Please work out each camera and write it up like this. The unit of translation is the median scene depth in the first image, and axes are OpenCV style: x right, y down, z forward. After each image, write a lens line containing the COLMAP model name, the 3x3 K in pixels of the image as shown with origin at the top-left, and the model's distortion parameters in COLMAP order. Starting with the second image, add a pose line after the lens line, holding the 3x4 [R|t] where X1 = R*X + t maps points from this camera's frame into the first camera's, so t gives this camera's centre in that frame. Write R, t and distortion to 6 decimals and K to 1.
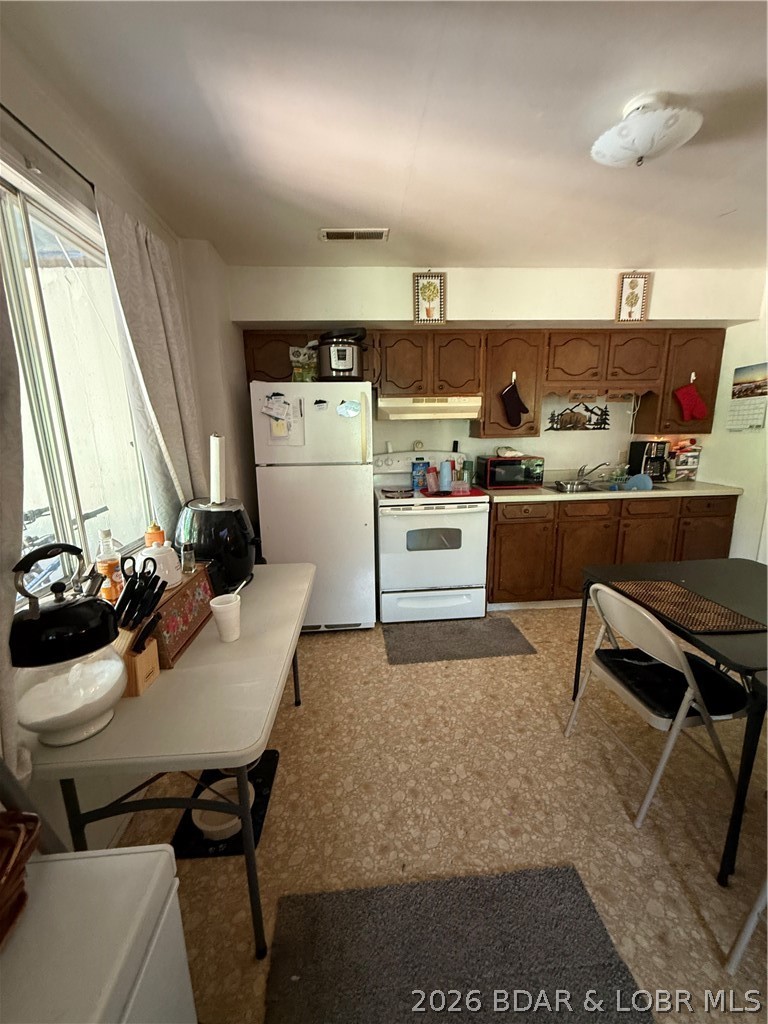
lens RADIAL K [[408.3, 0, 384.0], [0, 408.3, 512.0], [0, 0, 1]] dist [0.001152, 0.000033]
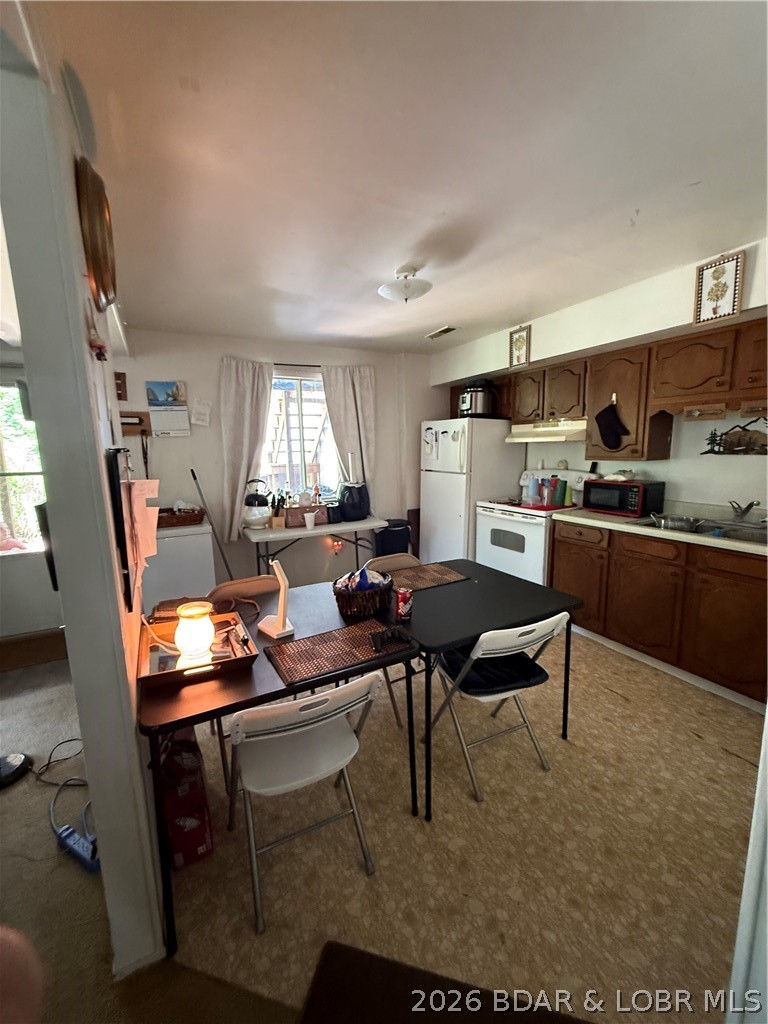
lens RADIAL K [[408.3, 0, 384.0], [0, 408.3, 512.0], [0, 0, 1]] dist [0.001152, 0.000033]
pose [[0.409930, 0.154473, -0.898941, 1.100079], [-0.177235, 0.980260, 0.087625, -0.059290], [0.894732, 0.123404, 0.429216, 0.139317]]
